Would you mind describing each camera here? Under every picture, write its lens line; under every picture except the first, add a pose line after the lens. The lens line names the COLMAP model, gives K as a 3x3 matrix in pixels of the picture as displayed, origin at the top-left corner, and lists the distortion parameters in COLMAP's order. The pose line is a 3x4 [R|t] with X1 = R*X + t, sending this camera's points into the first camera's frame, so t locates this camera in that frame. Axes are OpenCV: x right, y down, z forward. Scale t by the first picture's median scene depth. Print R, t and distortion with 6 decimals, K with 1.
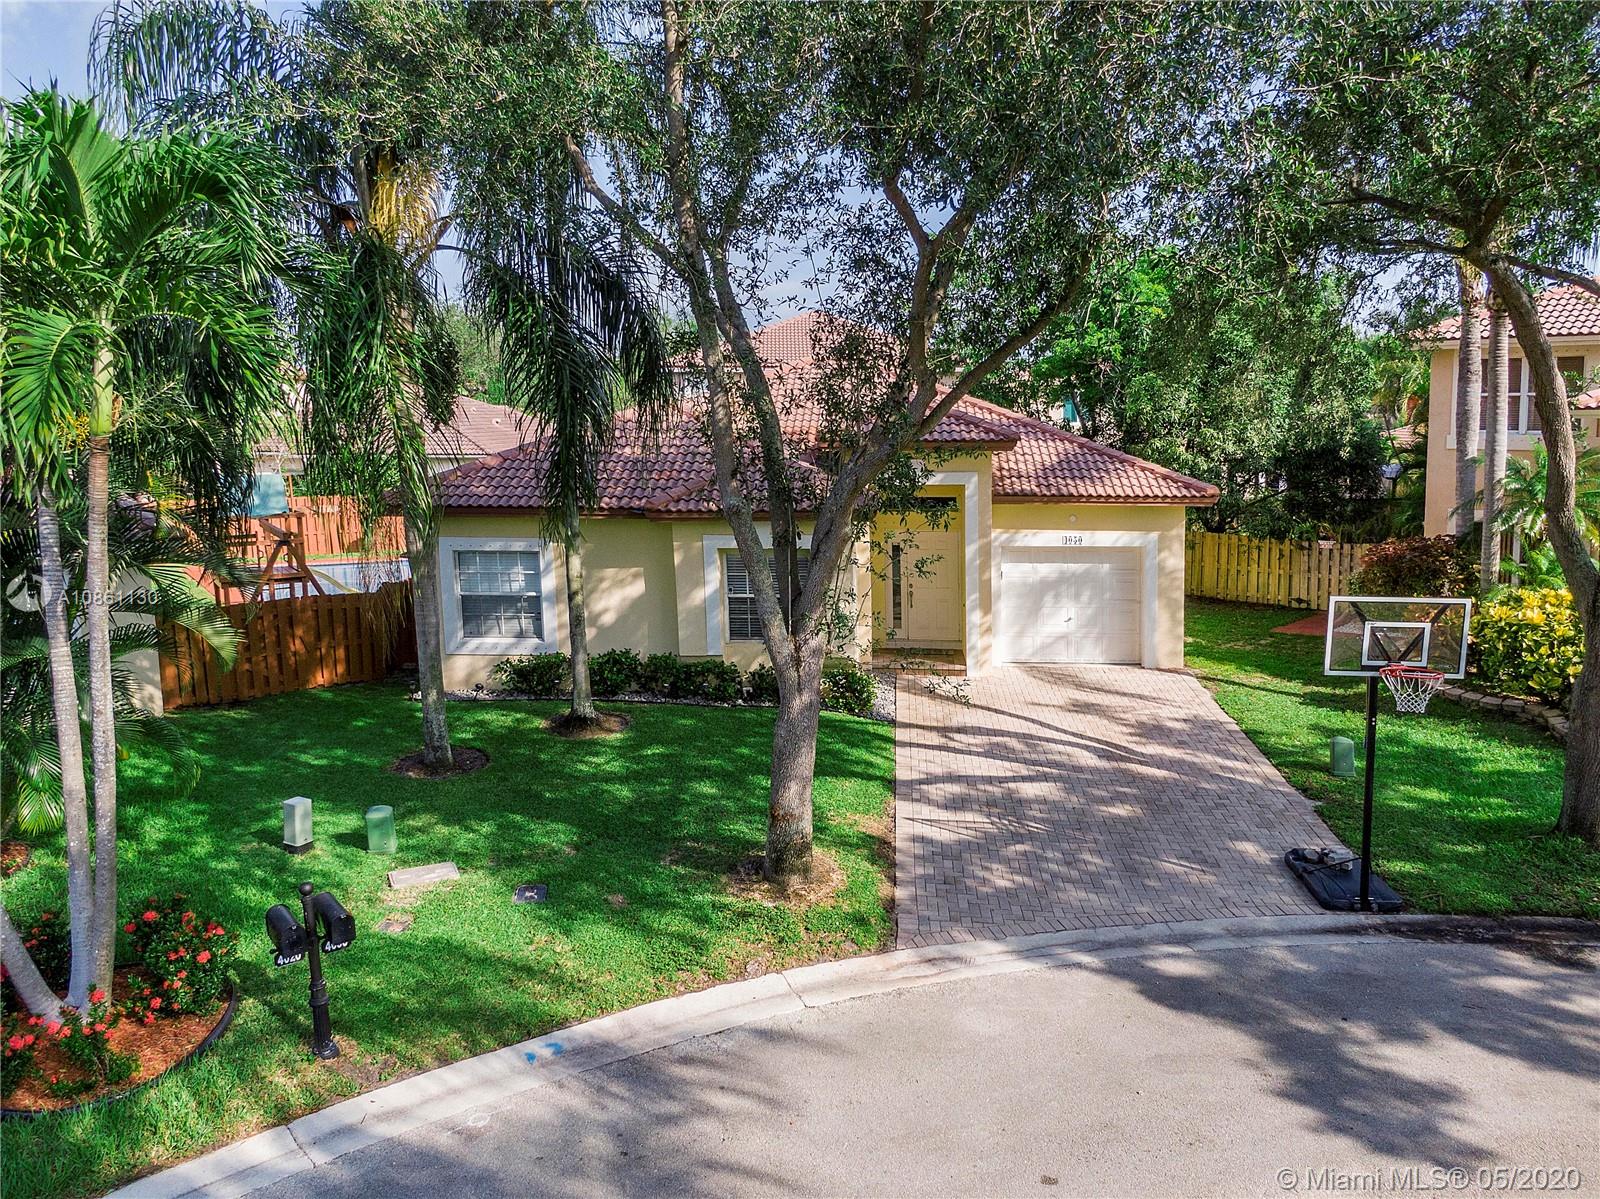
lens RADIAL K [[1167.3, 0, 807.8], [0, 1167.3, 588.5], [0, 0, 1]] dist [0.005064, -0.001608]
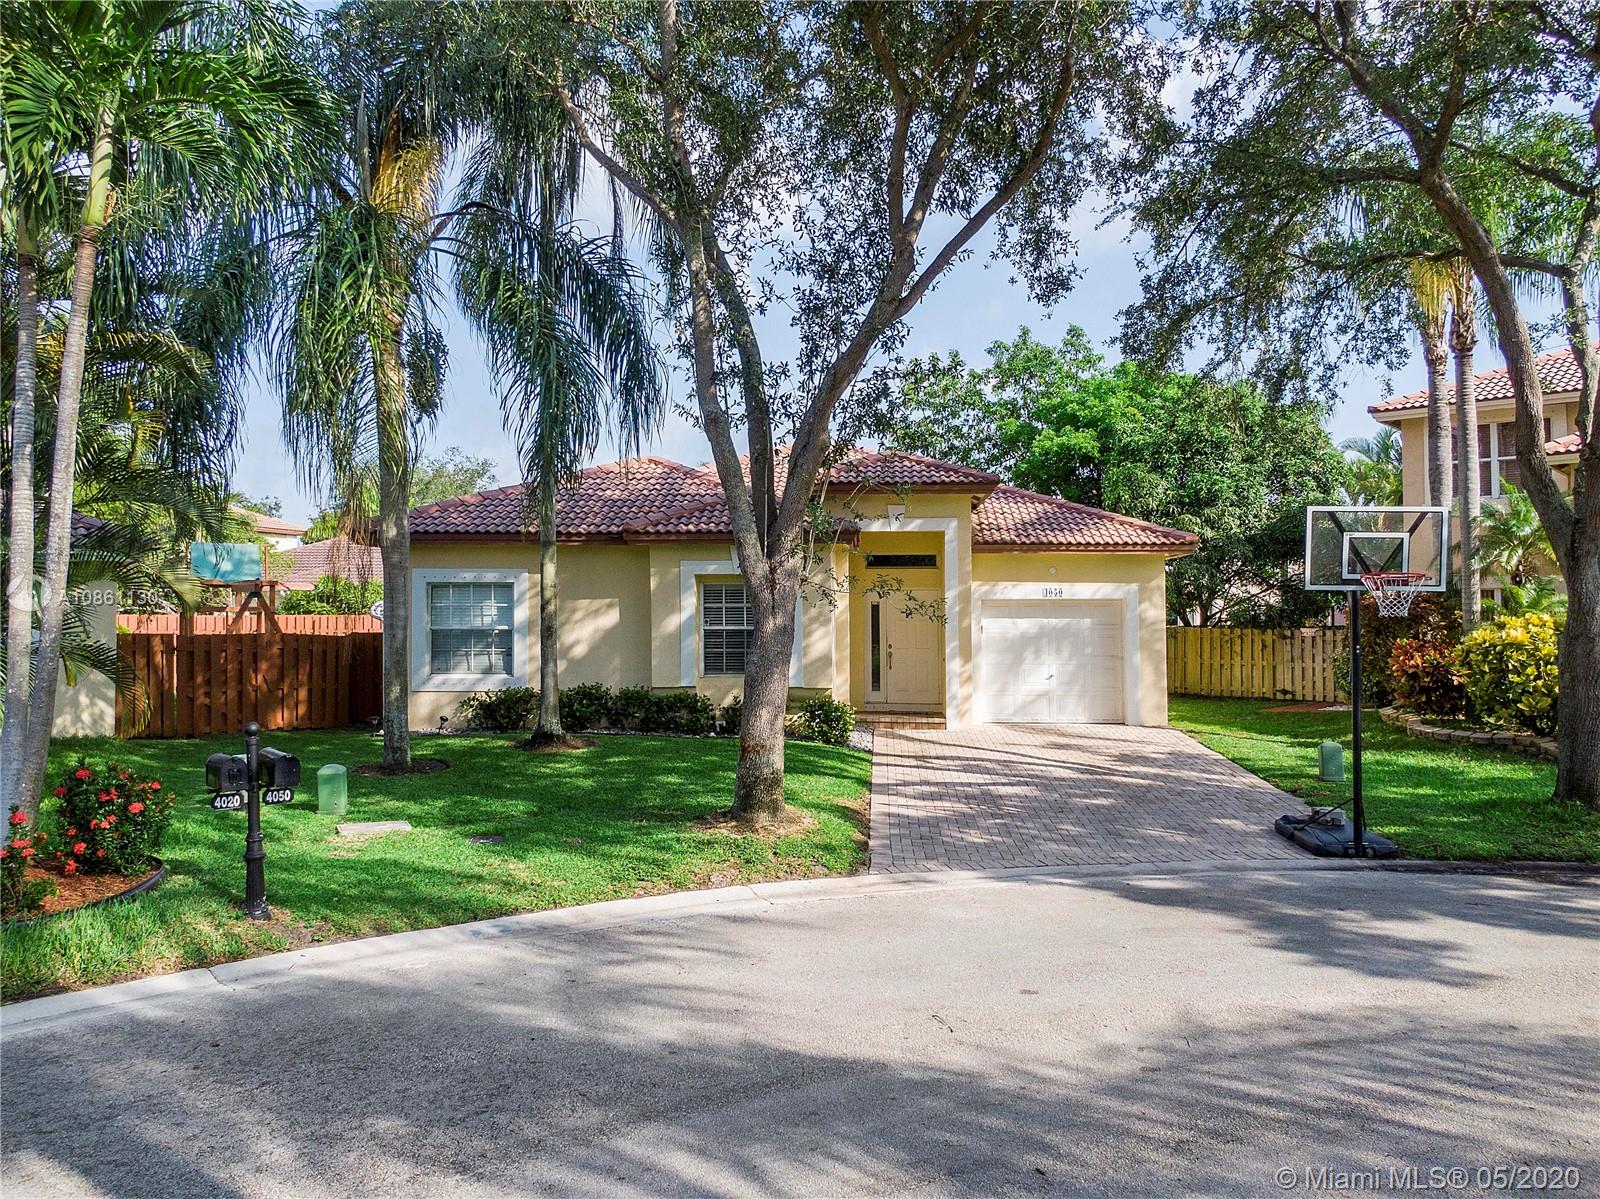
lens RADIAL K [[1184.8, 0, 800.0], [0, 1184.8, 599.5], [0, 0, 1]] dist [0.003191, 0.003774]
pose [[0.999671, 0.024069, 0.008847, 0.003895], [-0.022390, 0.987428, -0.156474, 0.149435], [-0.012502, 0.156225, 0.987642, 0.010074]]
